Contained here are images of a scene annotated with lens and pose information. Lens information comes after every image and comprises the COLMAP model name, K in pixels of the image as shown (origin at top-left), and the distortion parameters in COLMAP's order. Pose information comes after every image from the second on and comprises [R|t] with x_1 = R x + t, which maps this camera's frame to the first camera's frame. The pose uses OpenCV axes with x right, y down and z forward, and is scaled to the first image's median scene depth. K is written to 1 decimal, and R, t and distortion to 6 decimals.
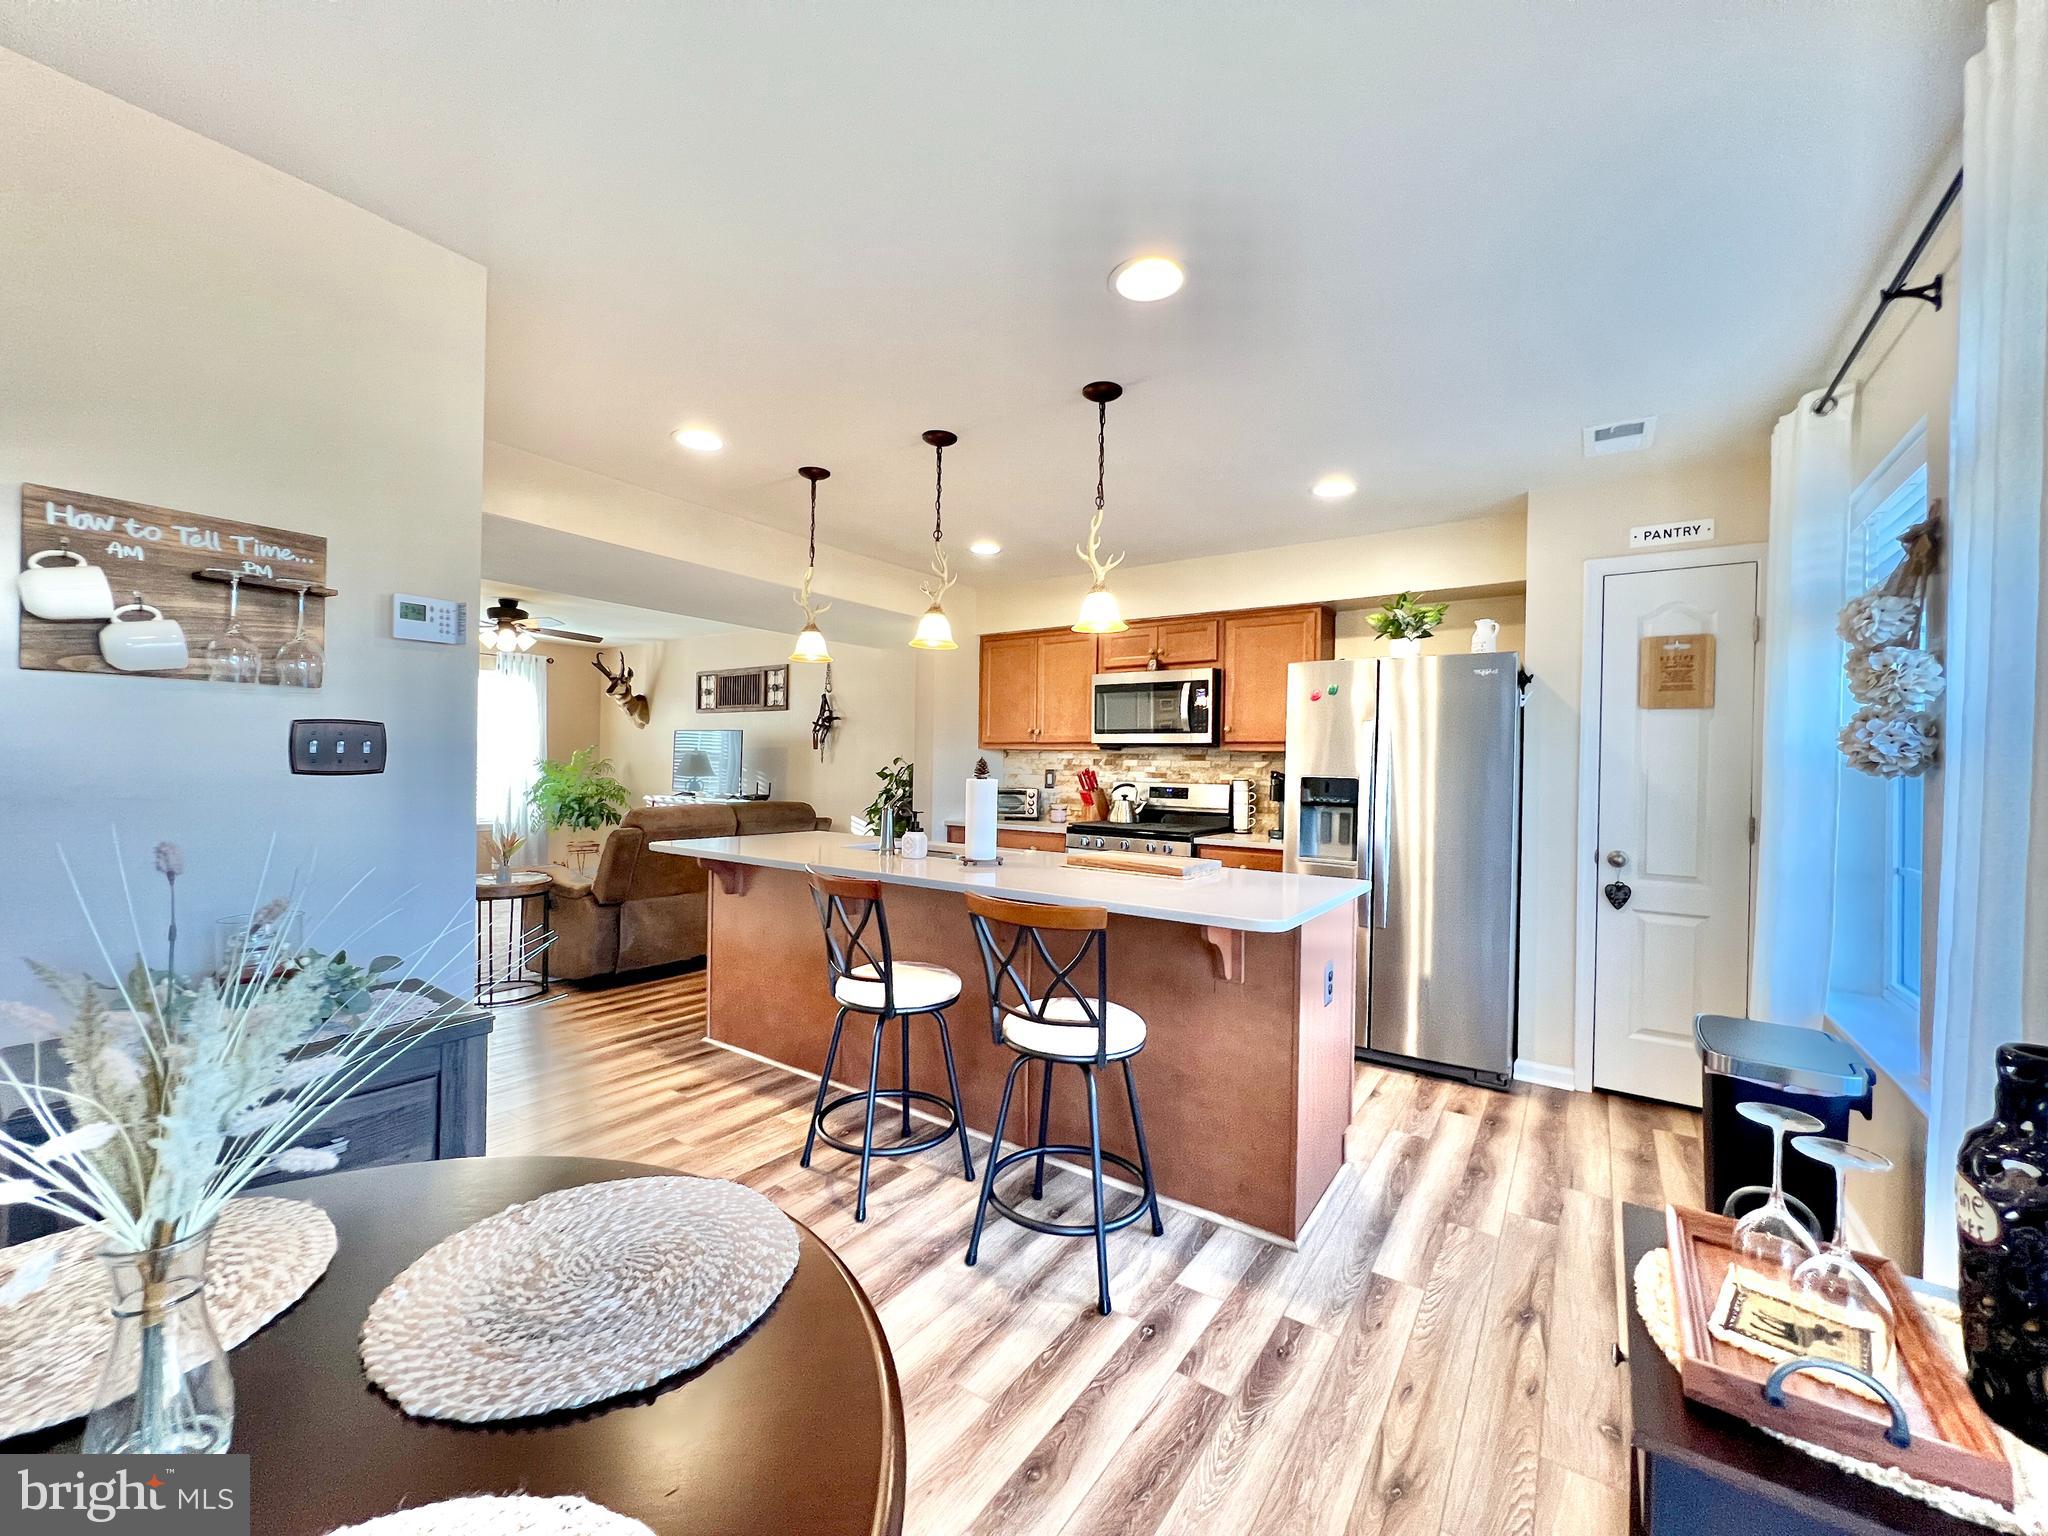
lens RADIAL K [[819.3, 0, 1019.6], [0, 819.3, 763.4], [0, 0, 1]] dist [-0.001746, 0.000734]
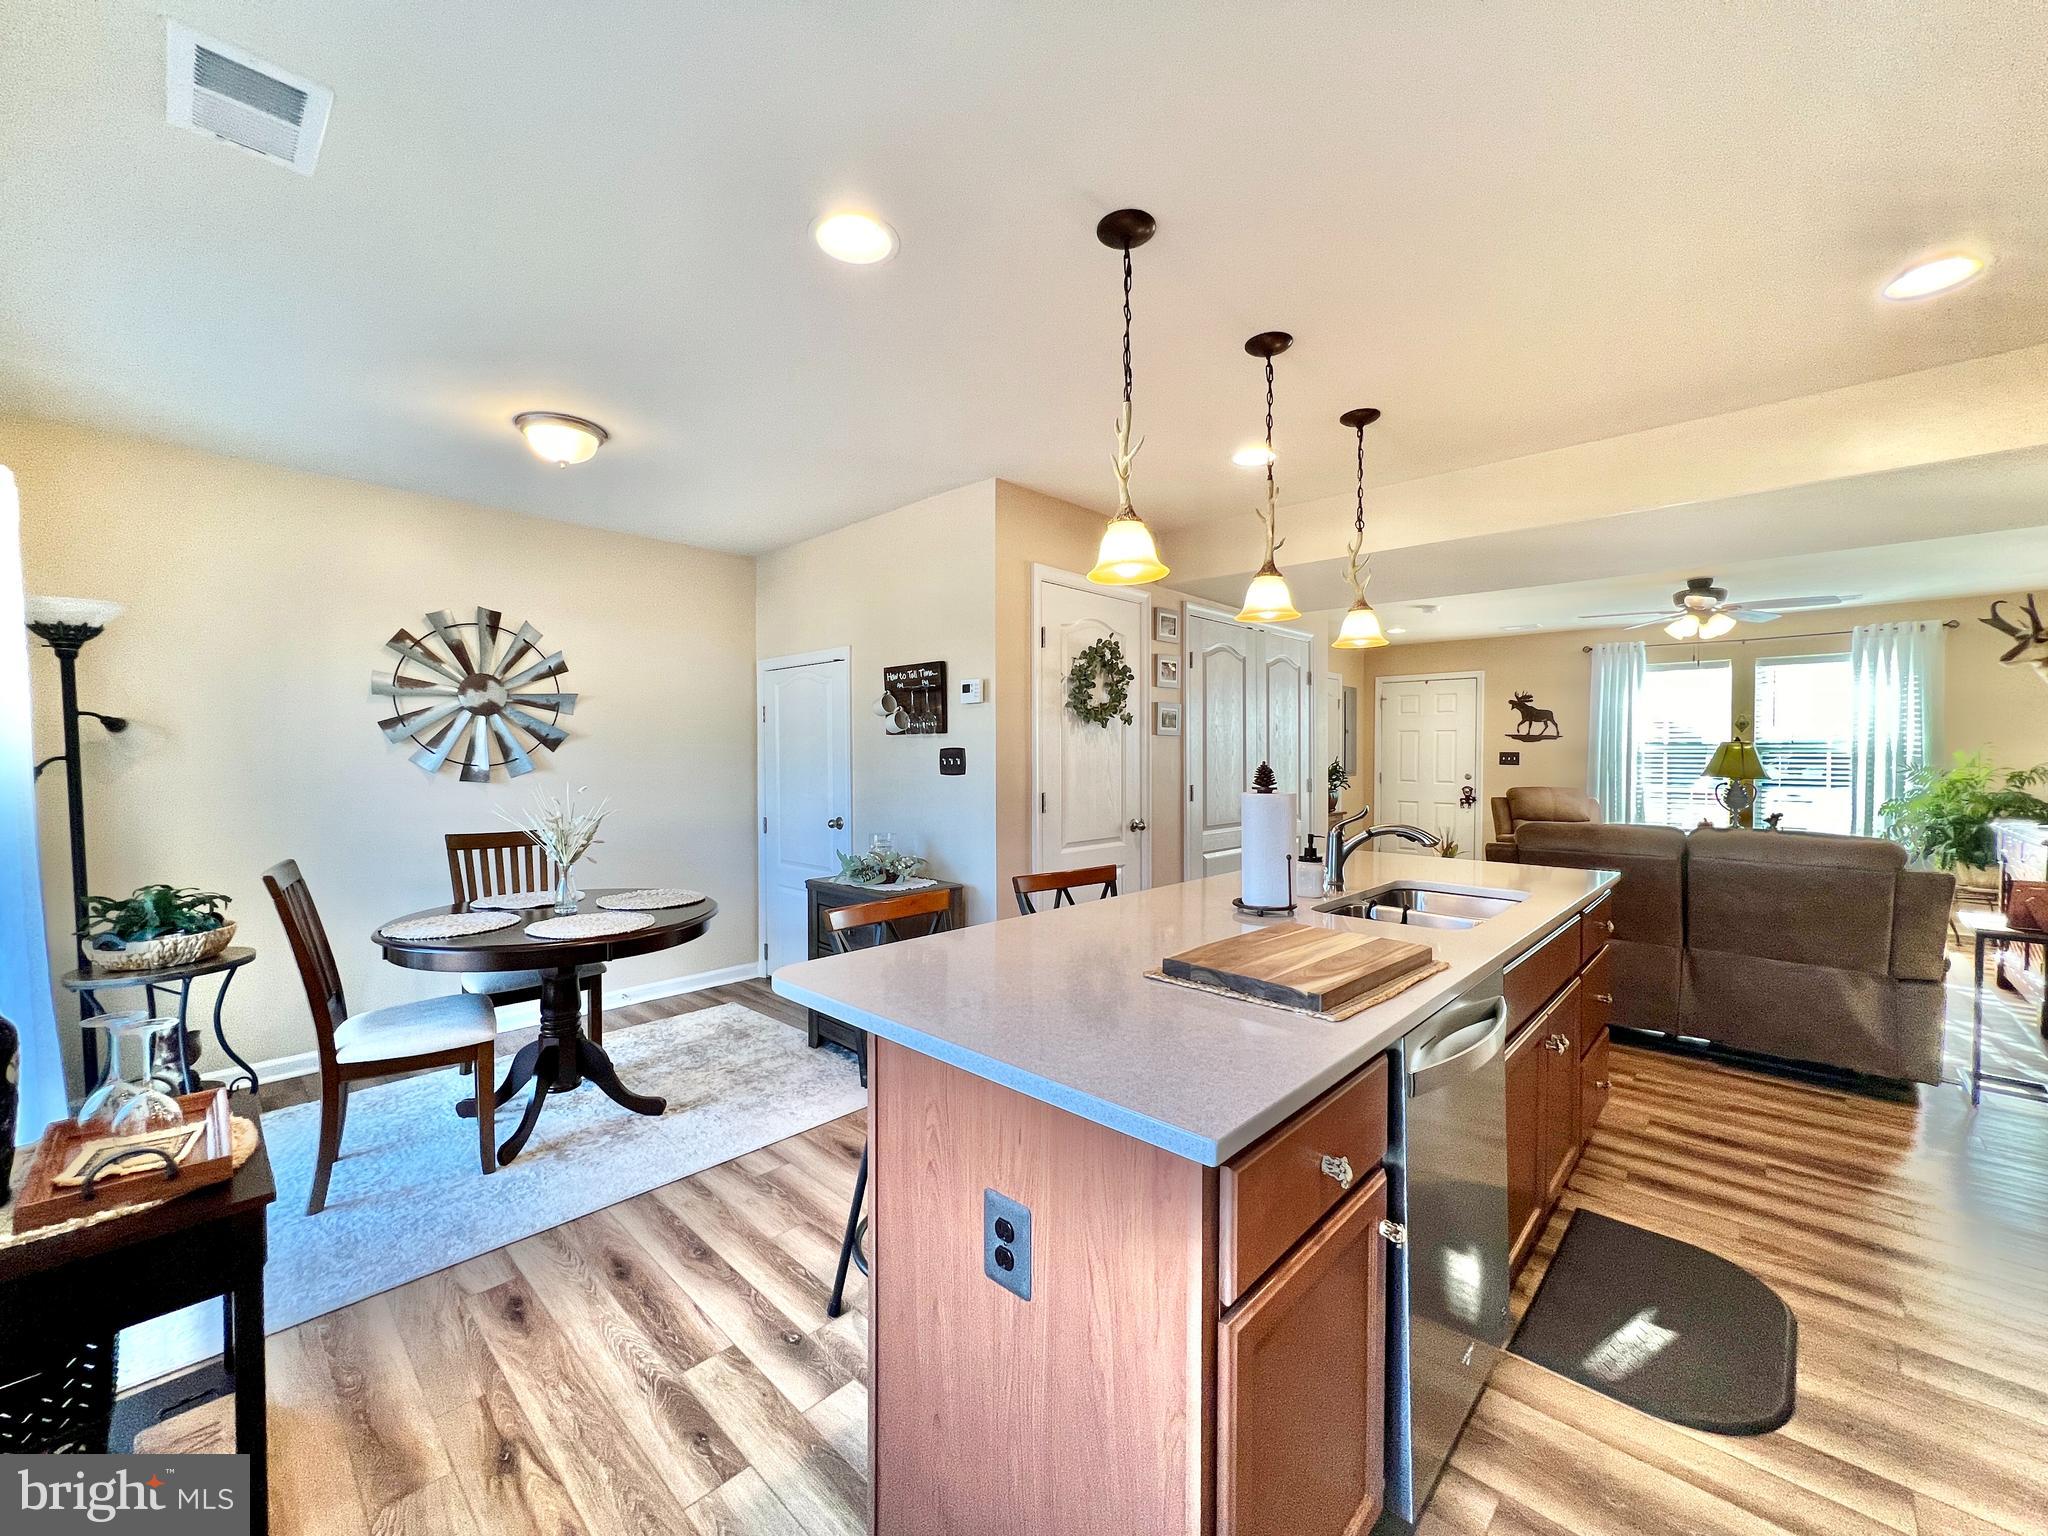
lens RADIAL K [[816.7, 0, 1020.3], [0, 816.7, 763.8], [0, 0, 1]] dist [-0.001407, 0.000185]
pose [[-0.148958, -0.005562, -0.988828, 0.463174], [-0.000634, 0.999985, -0.005529, -0.000816], [0.988843, -0.000196, -0.148959, 0.596566]]
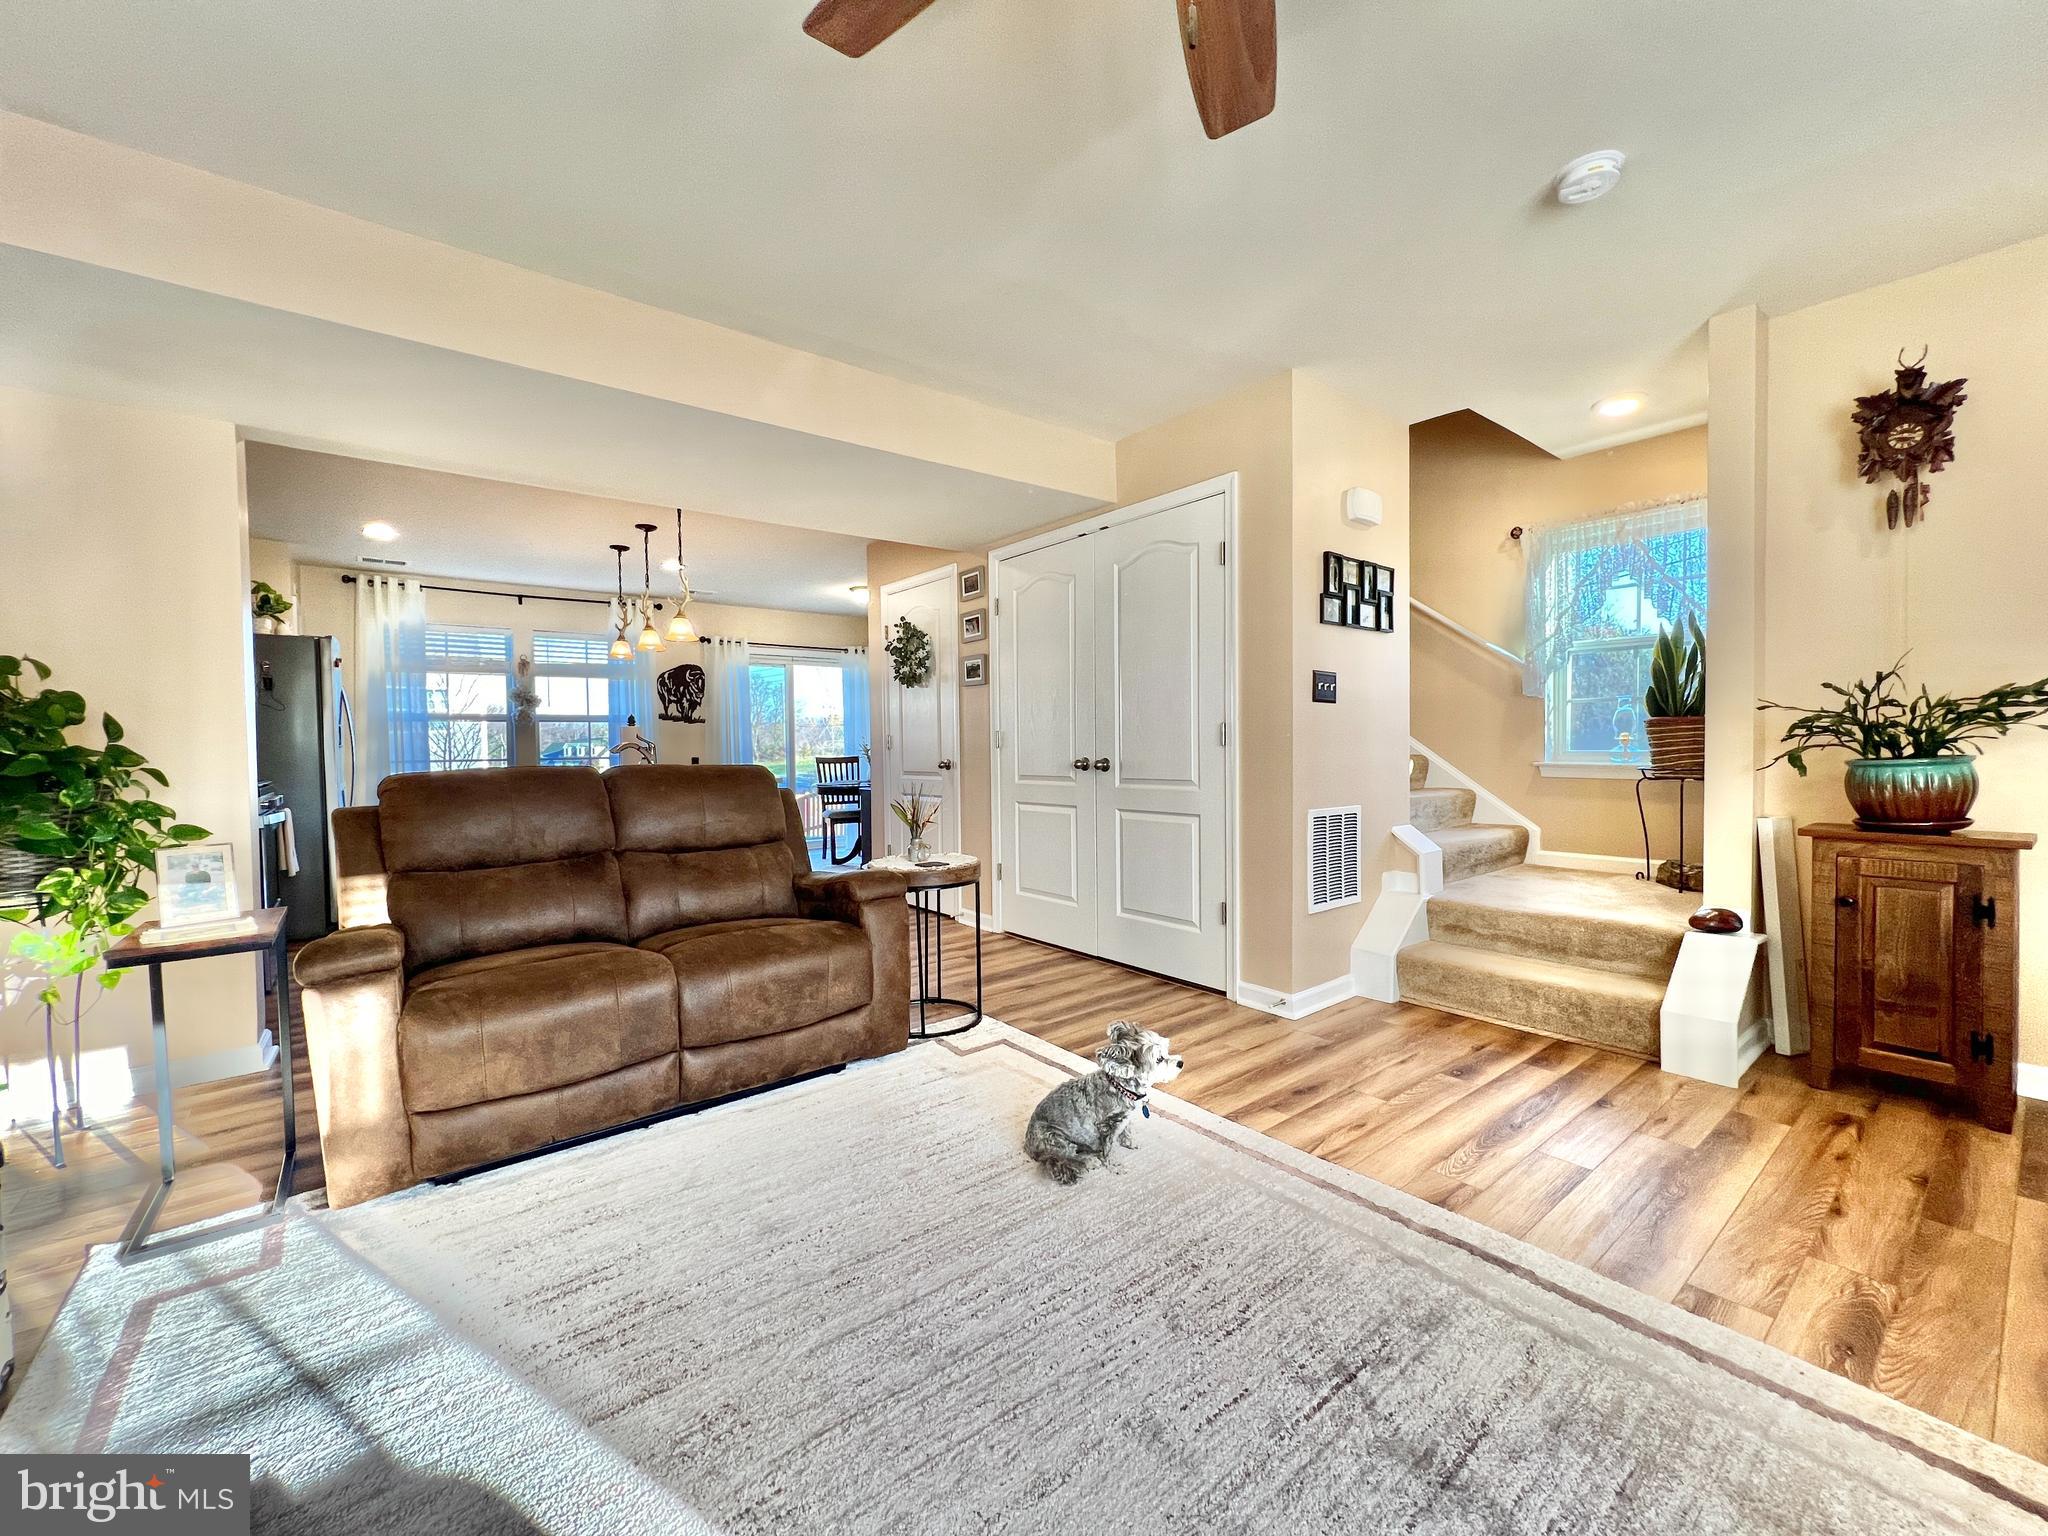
lens RADIAL K [[819.3, 0, 1019.6], [0, 819.3, 763.4], [0, 0, 1]] dist [-0.001746, 0.000734]
pose [[-0.957856, -0.013767, 0.286918, -0.837563], [-0.007695, 0.999722, 0.022278, 0.034141], [-0.287145, 0.019131, -0.957696, 1.577997]]
